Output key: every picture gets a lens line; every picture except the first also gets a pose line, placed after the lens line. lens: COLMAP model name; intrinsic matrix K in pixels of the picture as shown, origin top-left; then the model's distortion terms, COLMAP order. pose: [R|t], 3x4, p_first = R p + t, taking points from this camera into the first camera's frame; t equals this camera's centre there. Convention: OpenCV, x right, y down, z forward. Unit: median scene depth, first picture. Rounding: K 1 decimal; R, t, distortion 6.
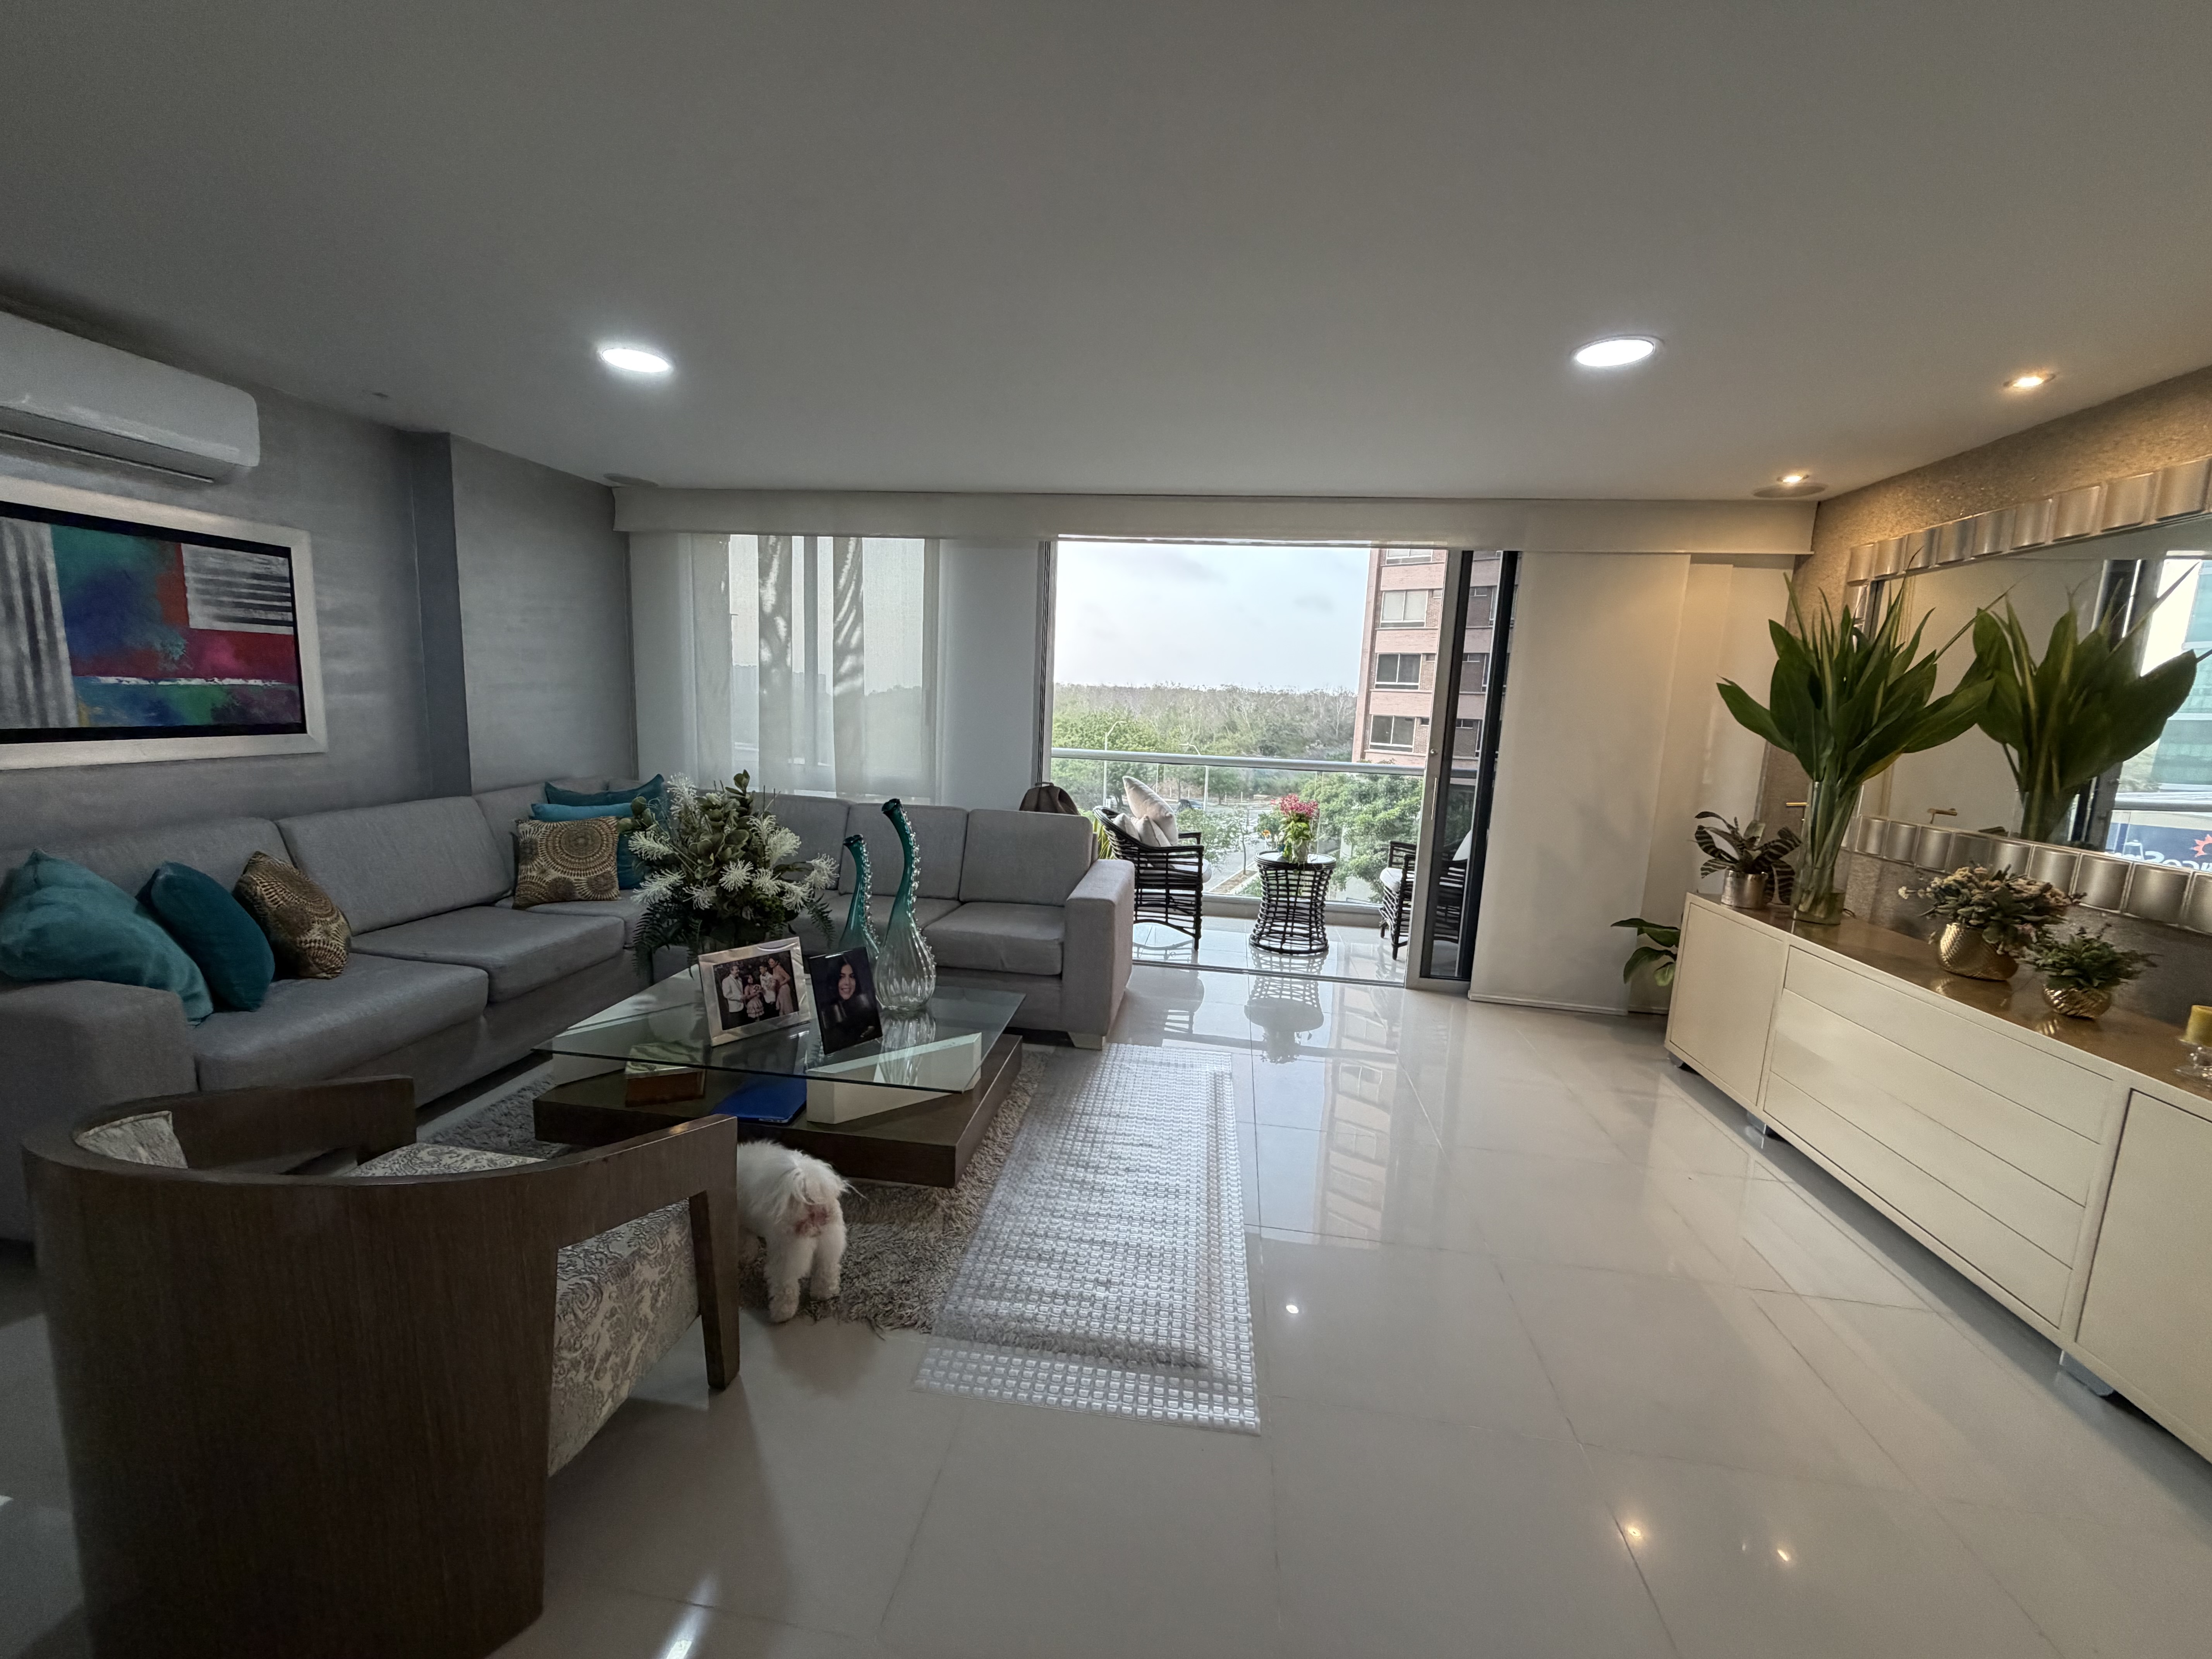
lens RADIAL K [[886.8, 0, 1099.0], [0, 886.8, 834.0], [0, 0, 1]] dist [-0.000536, 0.000012]
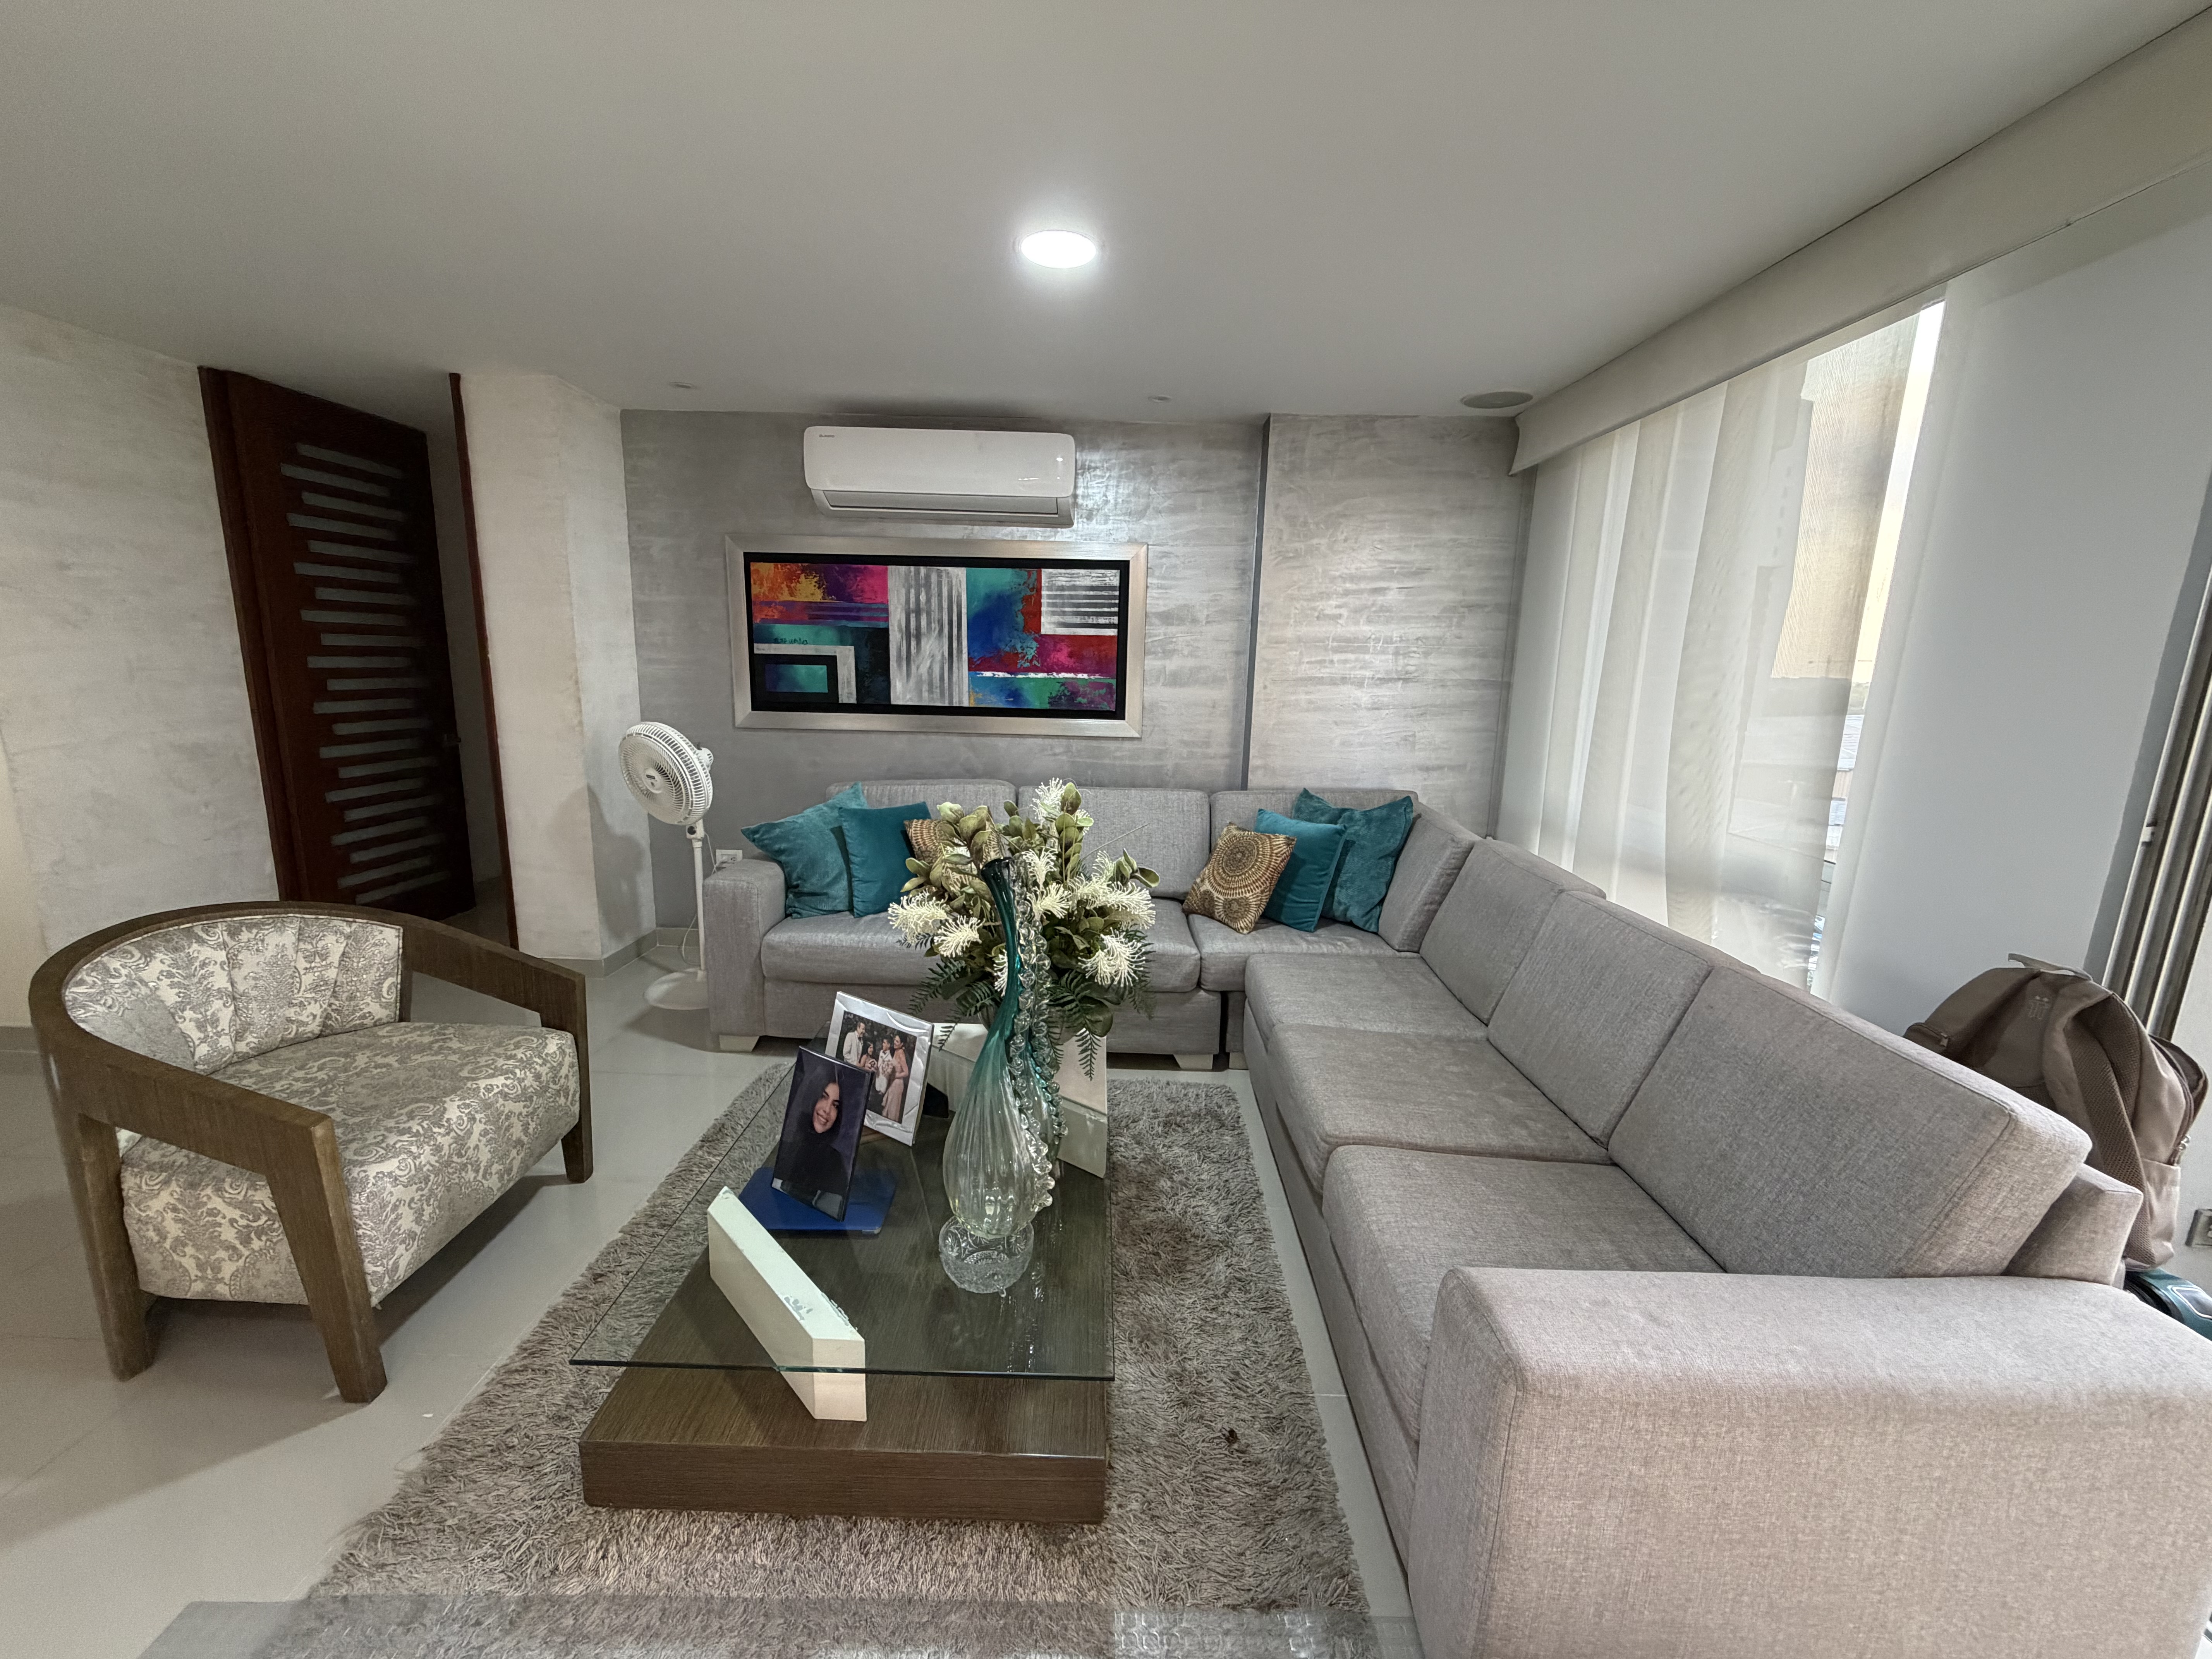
lens RADIAL K [[886.8, 0, 1099.0], [0, 886.8, 834.0], [0, 0, 1]] dist [-0.000536, 0.000012]
pose [[0.114548, 0.154894, -0.981268, 0.309095], [-0.171779, 0.975979, 0.134006, -0.135065], [0.978453, 0.153211, 0.138403, 0.949341]]
